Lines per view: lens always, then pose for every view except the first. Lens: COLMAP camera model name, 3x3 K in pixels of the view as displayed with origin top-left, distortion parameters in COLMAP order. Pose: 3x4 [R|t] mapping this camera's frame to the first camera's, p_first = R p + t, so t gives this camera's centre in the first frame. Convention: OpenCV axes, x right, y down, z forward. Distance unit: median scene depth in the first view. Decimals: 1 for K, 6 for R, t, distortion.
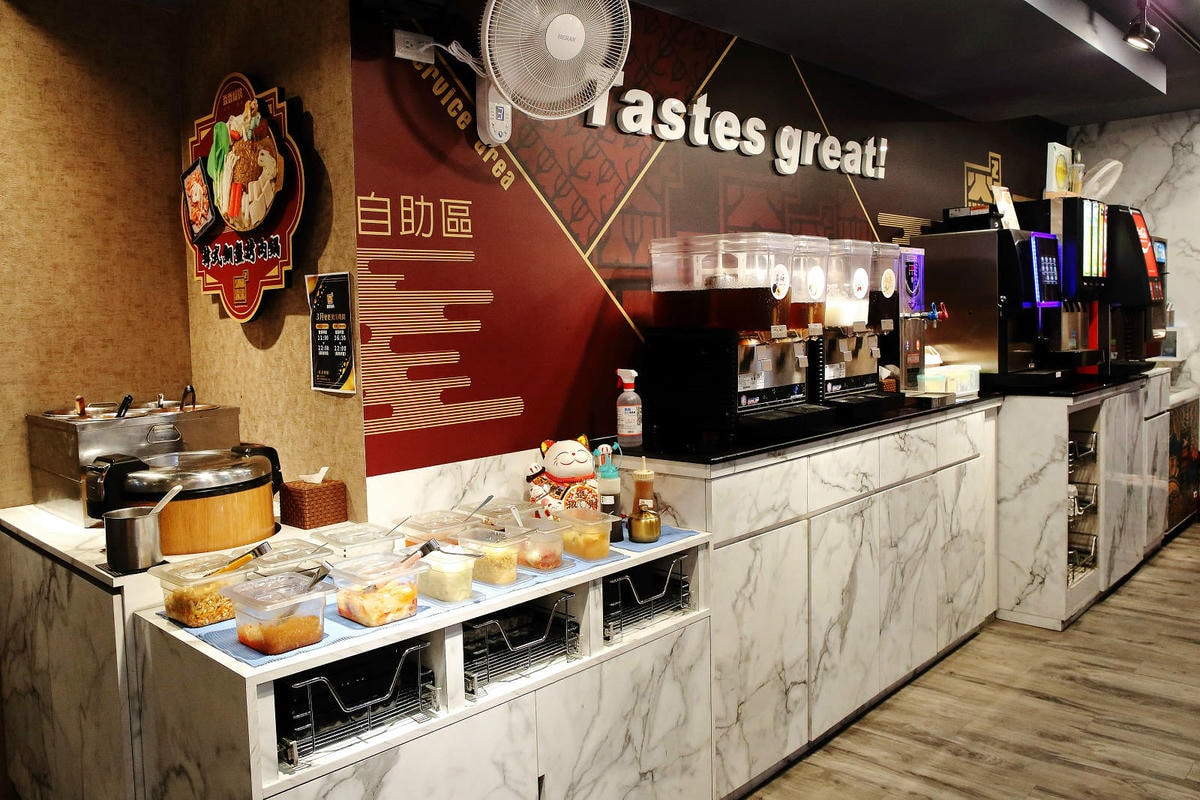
lens RADIAL K [[950.0, 0, 600.0], [0, 950.0, 400.0], [0, 0, 1]] dist [-0.059752, -0.003656]
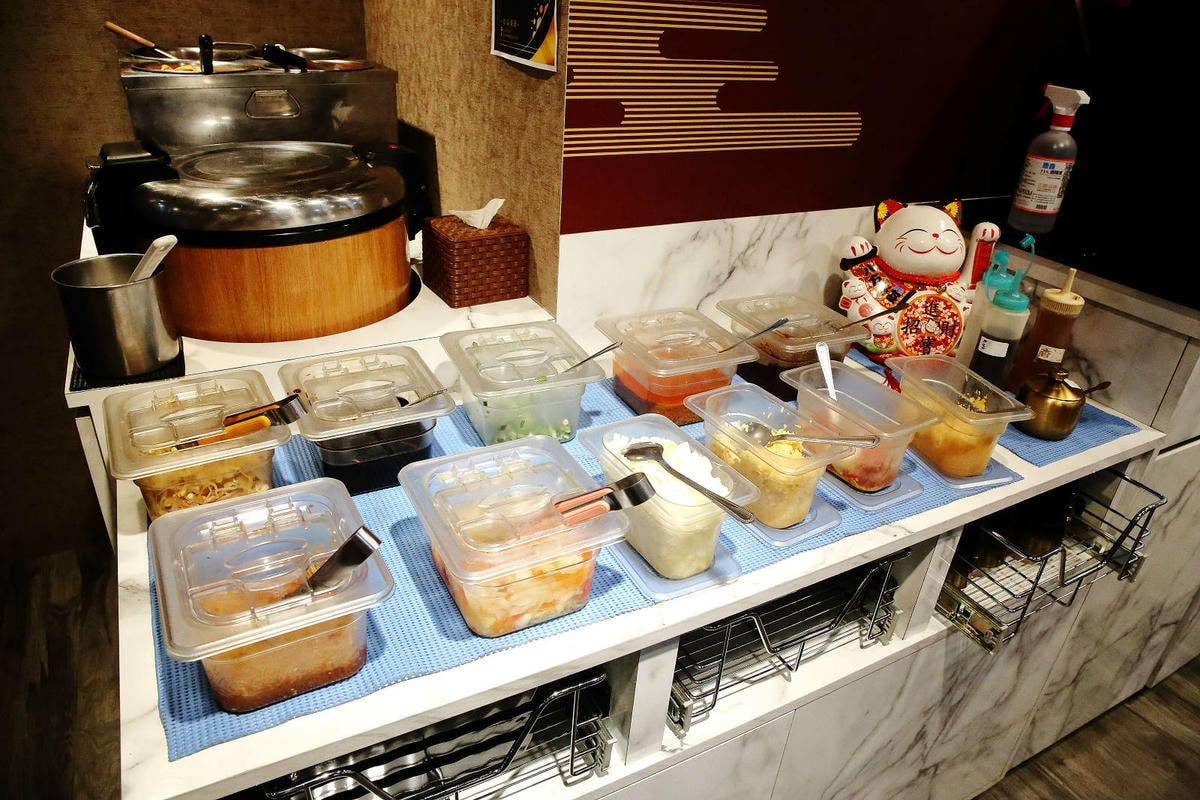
lens RADIAL K [[807.1, 0, 600.0], [0, 807.1, 400.0], [0, 0, 1]] dist [-0.116743, 0.086168]
pose [[0.948697, 0.217420, -0.229570, -0.092497], [-0.114041, 0.912478, 0.392911, -0.015113], [0.294904, -0.346573, 0.890460, 0.529216]]
